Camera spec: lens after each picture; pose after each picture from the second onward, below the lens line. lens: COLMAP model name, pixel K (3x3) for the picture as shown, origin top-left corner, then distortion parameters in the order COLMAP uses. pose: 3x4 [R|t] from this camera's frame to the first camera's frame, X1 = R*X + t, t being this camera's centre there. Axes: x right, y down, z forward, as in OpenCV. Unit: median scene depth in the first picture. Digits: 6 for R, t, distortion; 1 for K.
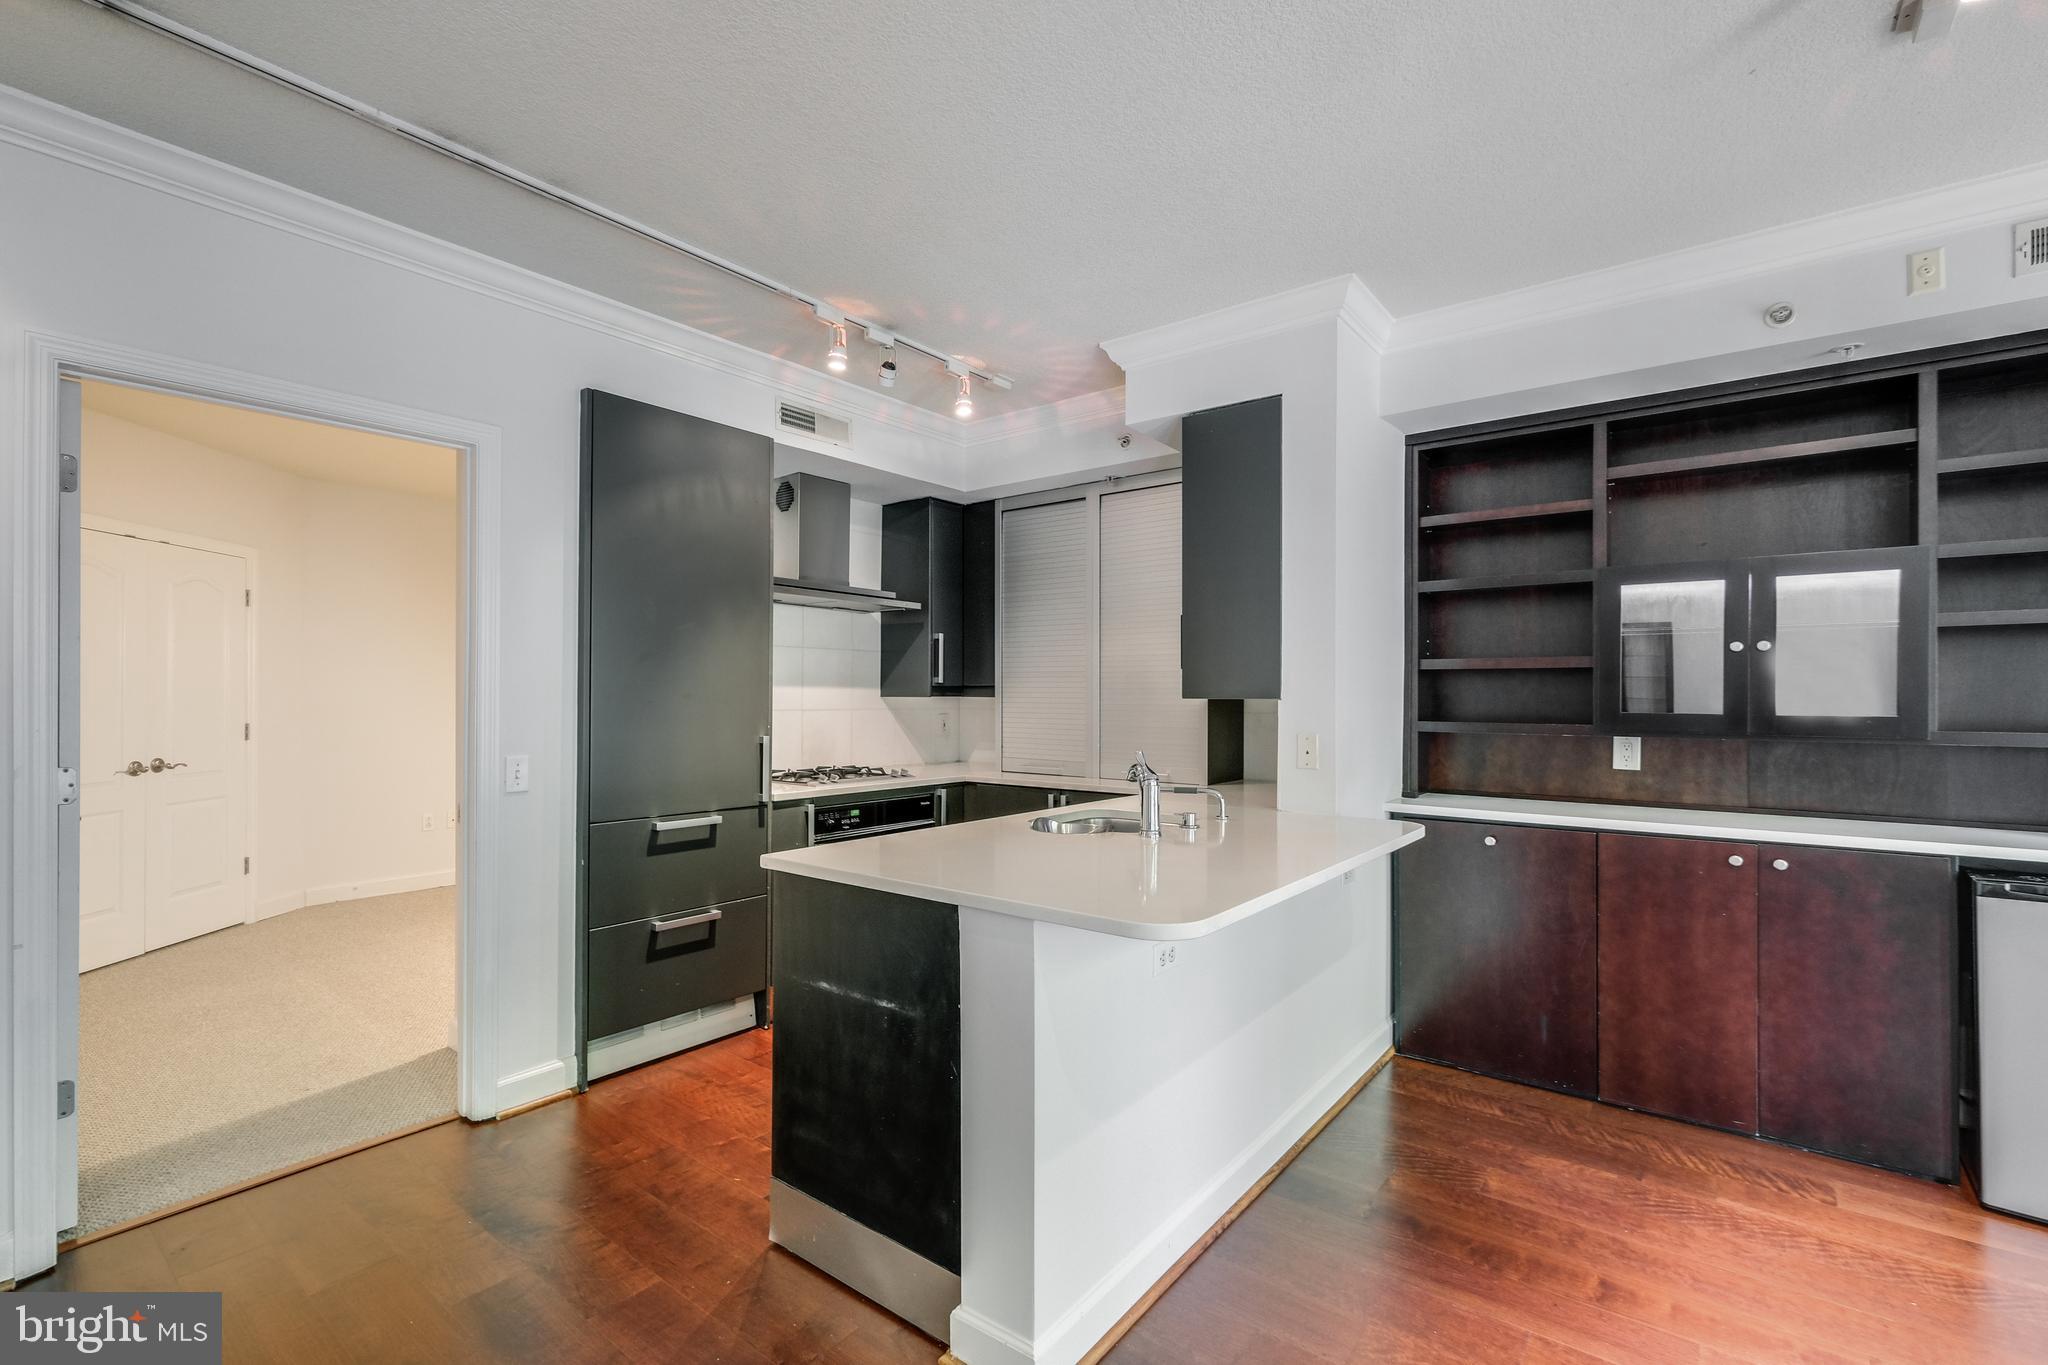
lens RADIAL K [[910.9, 0, 1044.1], [0, 910.9, 690.9], [0, 0, 1]] dist [-0.000289, -0.000351]
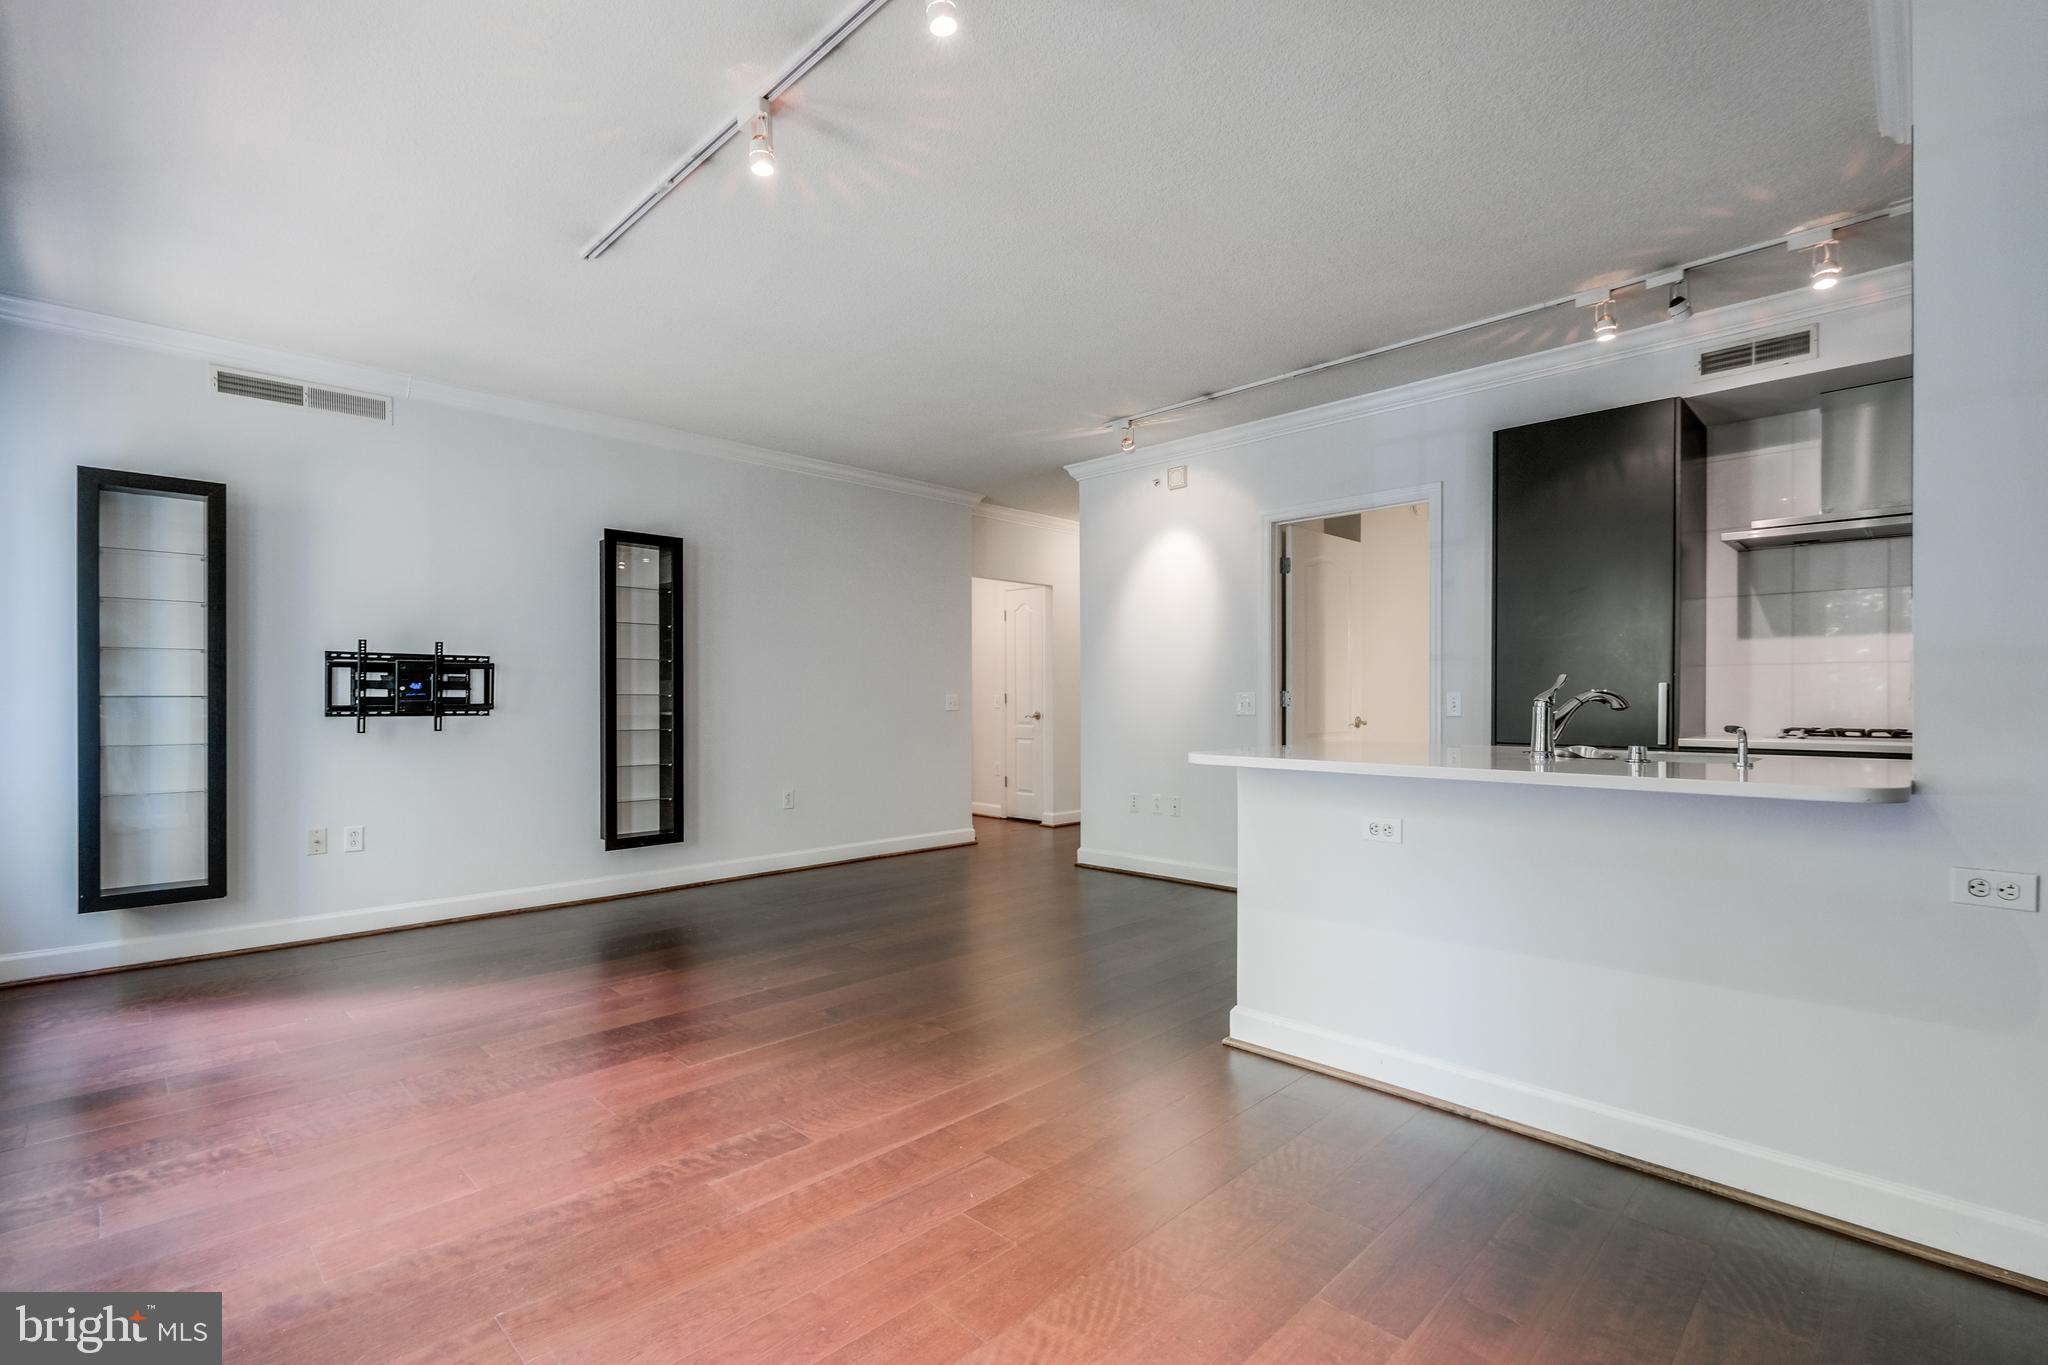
lens RADIAL K [[910.9, 0, 1024.7], [0, 910.9, 696.3], [0, 0, 1]] dist [-0.000289, -0.000351]
pose [[-0.134391, -0.006066, -0.990910, 0.963823], [0.007624, 0.999945, -0.007155, 0.077201], [0.990899, -0.008516, -0.134337, 0.461383]]
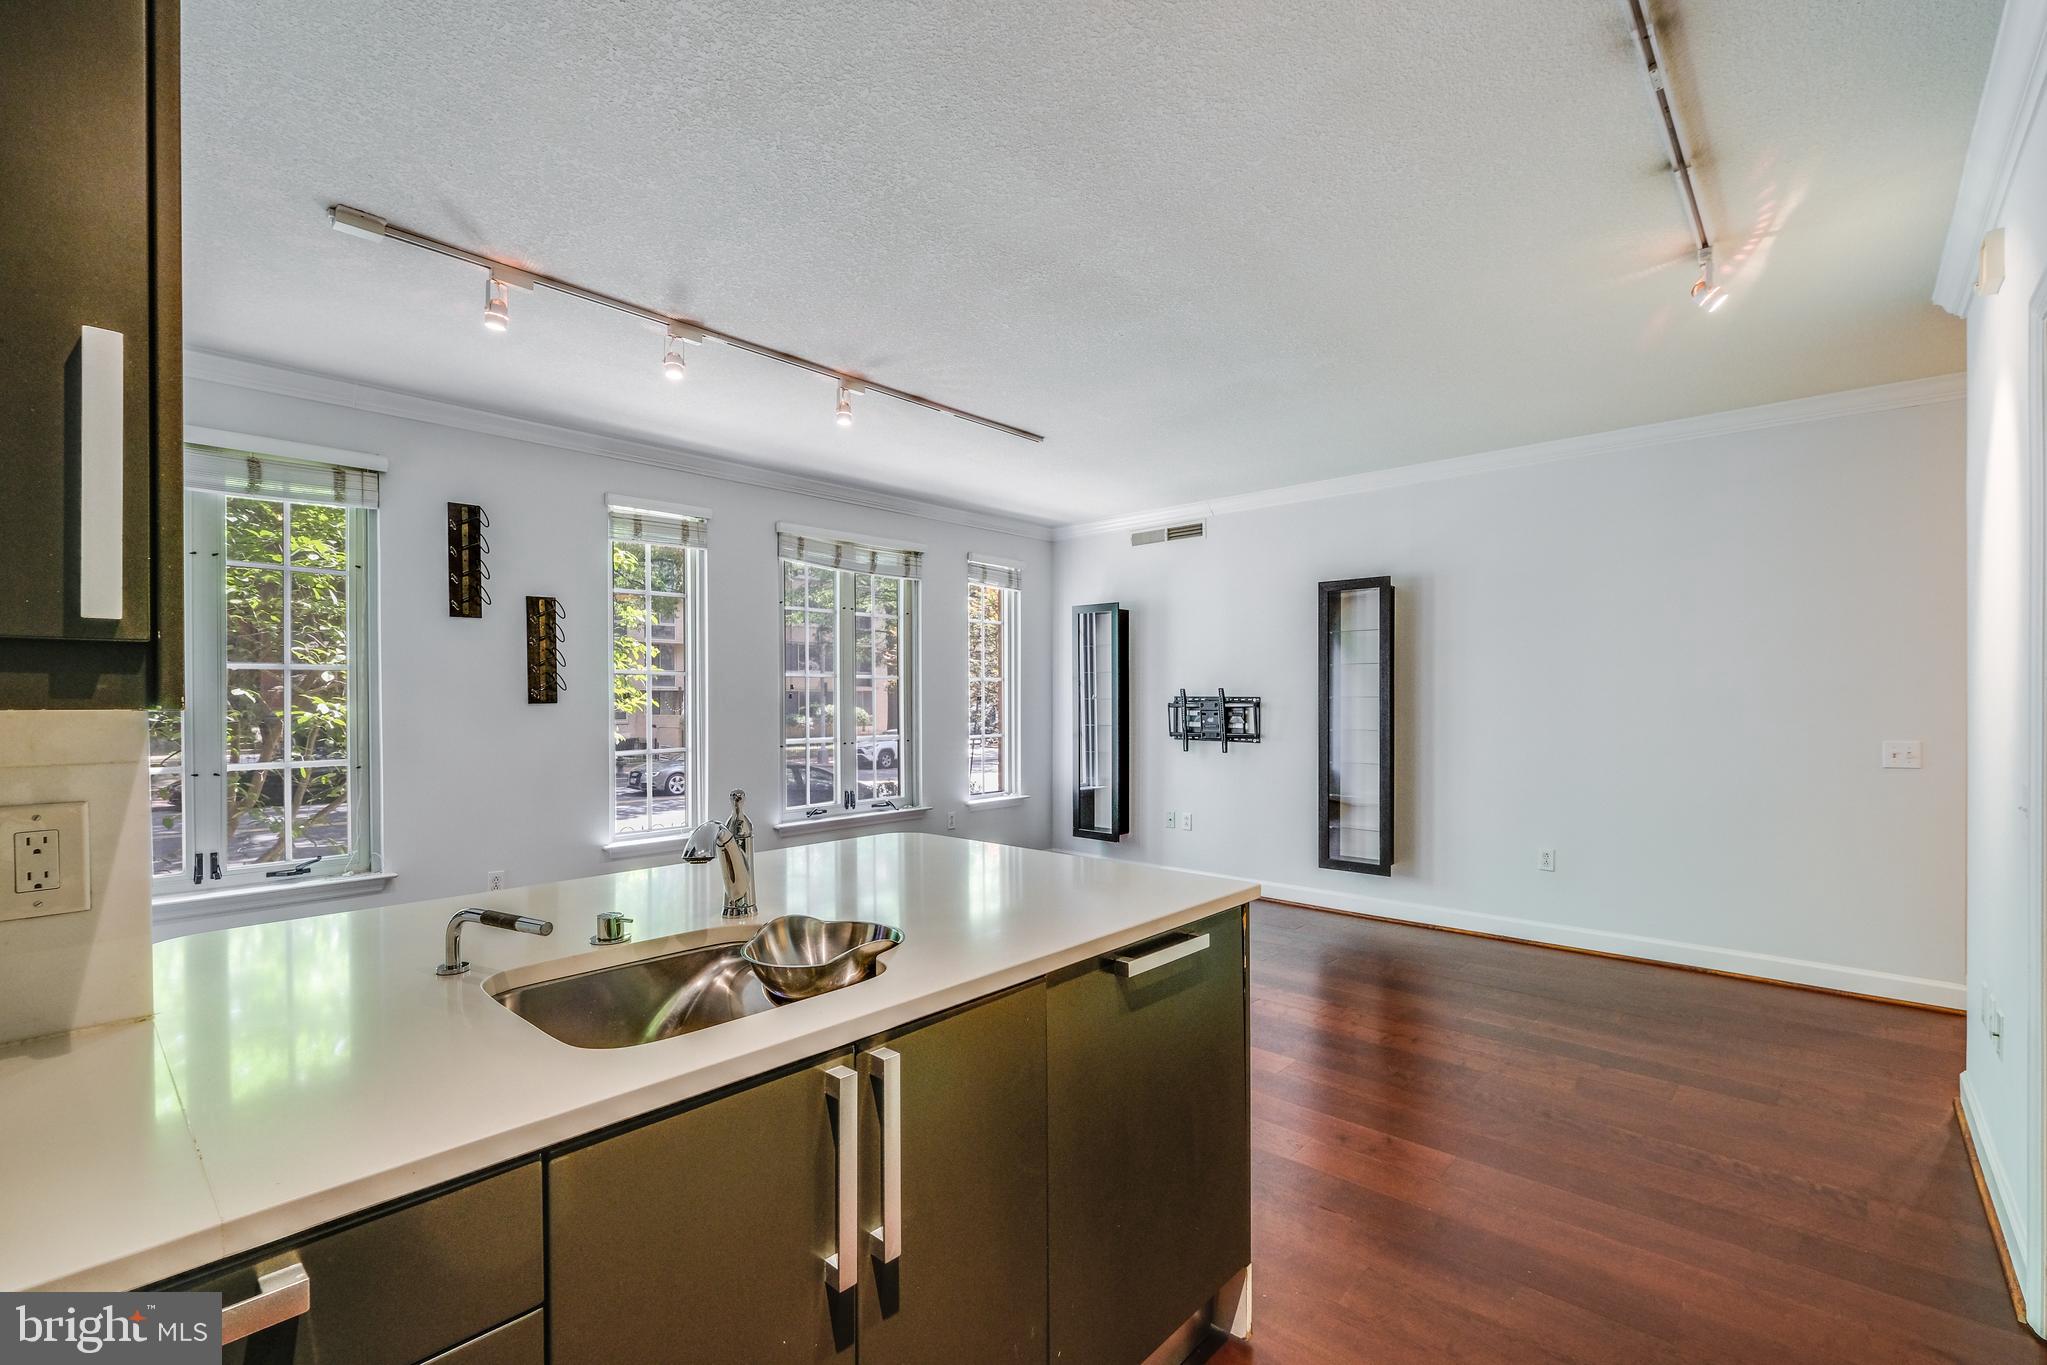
lens RADIAL K [[889.8, 0, 1045.7], [0, 889.8, 691.6], [0, 0, 1]] dist [-0.007126, -0.000189]
pose [[-0.997227, 0.000576, 0.074424, -0.109935], [-0.000349, 0.999923, -0.012426, 0.005098], [-0.074425, -0.012417, -0.997149, 1.313223]]
